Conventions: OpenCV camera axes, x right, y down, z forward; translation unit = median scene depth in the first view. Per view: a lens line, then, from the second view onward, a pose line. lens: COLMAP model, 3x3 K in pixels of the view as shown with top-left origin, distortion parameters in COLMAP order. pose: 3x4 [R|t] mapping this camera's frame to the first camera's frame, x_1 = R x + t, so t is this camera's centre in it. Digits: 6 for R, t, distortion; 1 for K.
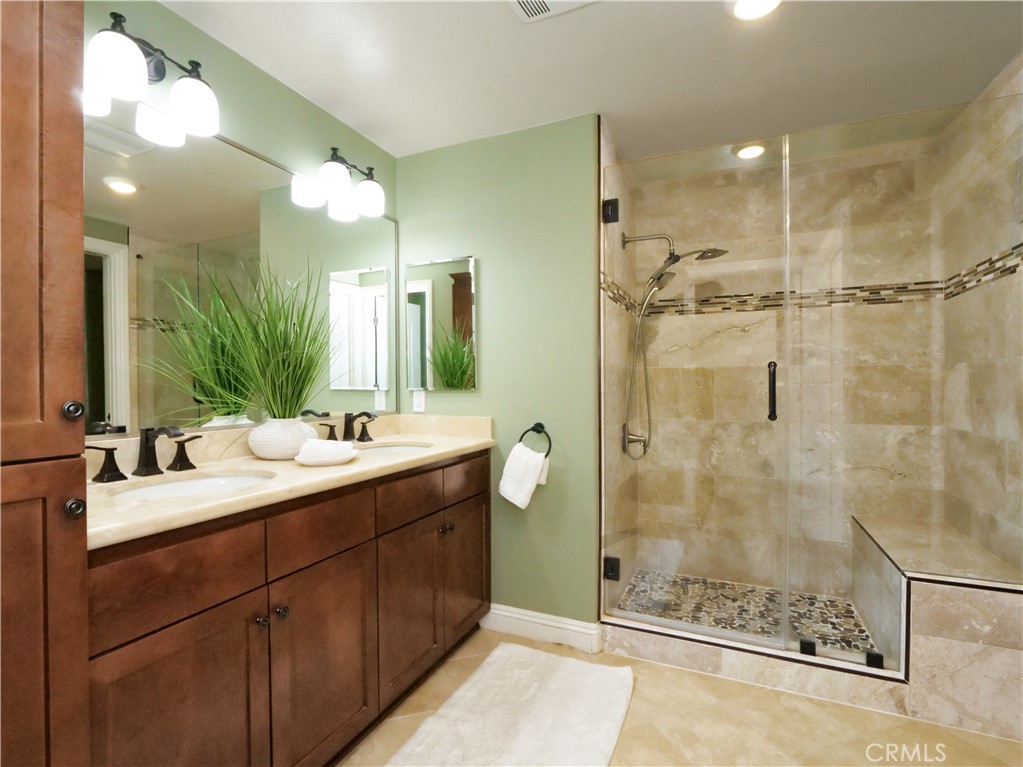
lens RADIAL K [[505.8, 0, 484.2], [0, 505.8, 383.6], [0, 0, 1]] dist [-0.010607, -0.000749]
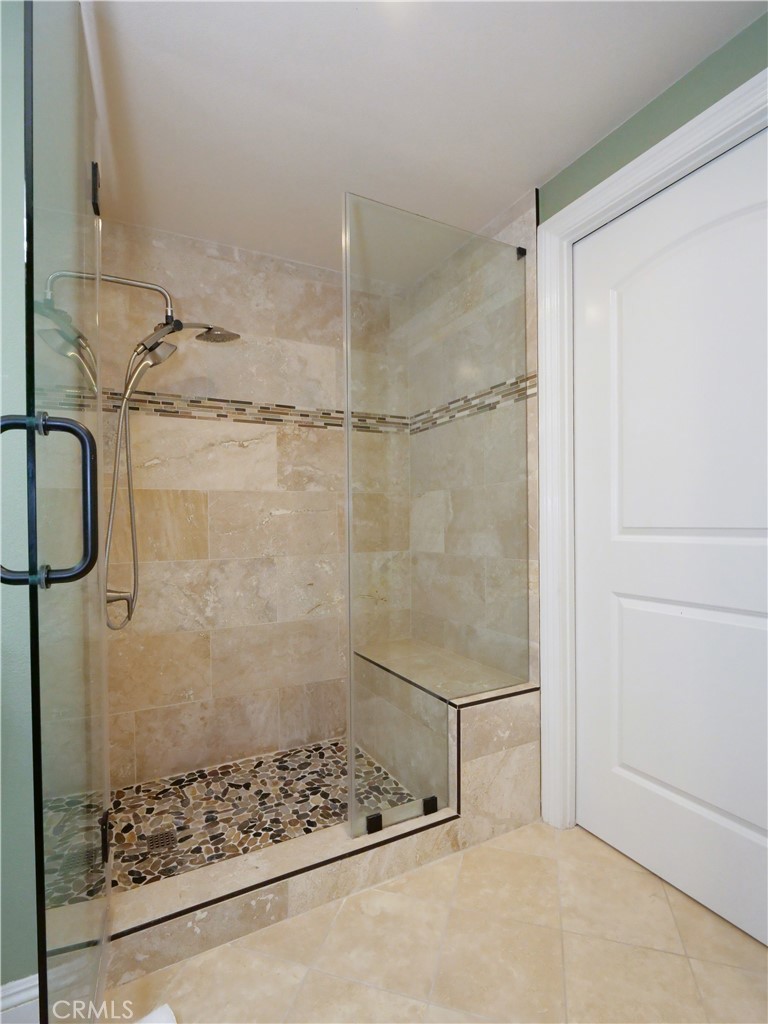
lens RADIAL K [[506.3, 0, 384.6], [0, 506.3, 523.6], [0, 0, 1]] dist [-0.010607, -0.000749]
pose [[0.585151, -0.008493, 0.810880, -0.011931], [0.012592, 0.999920, 0.001386, 0.023268], [-0.810826, 0.009399, 0.585211, 0.373502]]
